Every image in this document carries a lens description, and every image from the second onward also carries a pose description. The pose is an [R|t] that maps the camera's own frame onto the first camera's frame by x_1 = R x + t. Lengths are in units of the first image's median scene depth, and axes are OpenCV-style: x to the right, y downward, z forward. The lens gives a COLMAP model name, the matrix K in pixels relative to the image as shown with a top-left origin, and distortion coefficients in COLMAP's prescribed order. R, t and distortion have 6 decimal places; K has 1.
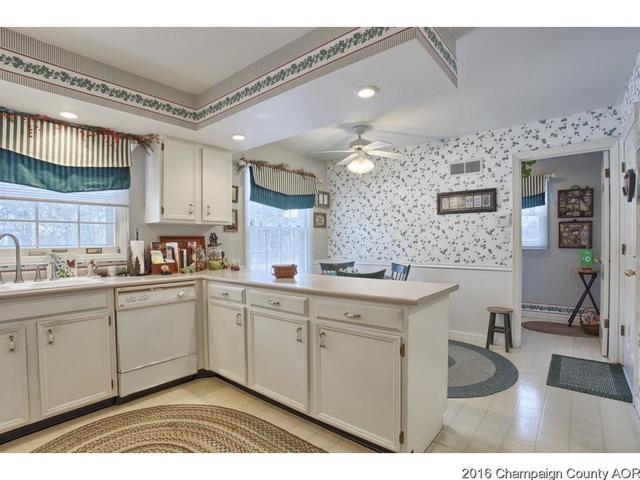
lens RADIAL K [[322.1, 0, 317.4], [0, 322.1, 243.8], [0, 0, 1]] dist [-0.087830, 0.032152]
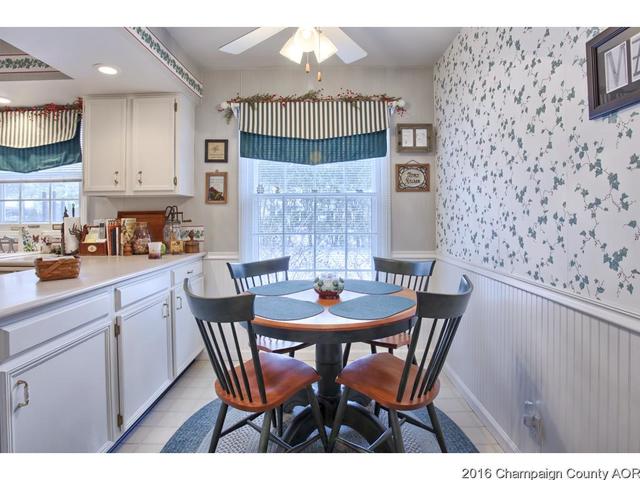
lens RADIAL K [[343.0, 0, 312.0], [0, 343.0, 218.0], [0, 0, 1]] dist [-0.046246, 0.001363]
pose [[0.637228, 0.004834, -0.770660, 0.650540], [-0.001308, 0.999986, 0.005192, -0.013437], [0.770674, -0.002301, 0.637225, 0.939390]]
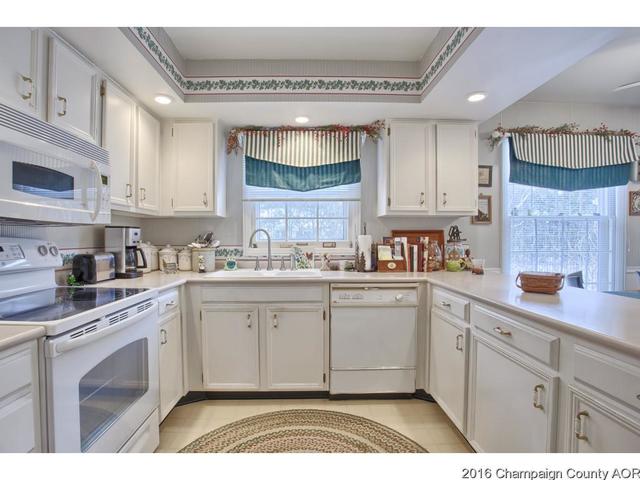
lens RADIAL K [[322.1, 0, 317.4], [0, 322.1, 243.8], [0, 0, 1]] dist [-0.087830, 0.032152]
pose [[0.654055, 0.020308, -0.756175, 0.075209], [-0.008537, 0.999774, 0.019467, -0.001497], [0.756399, -0.006277, 0.654080, 0.256566]]
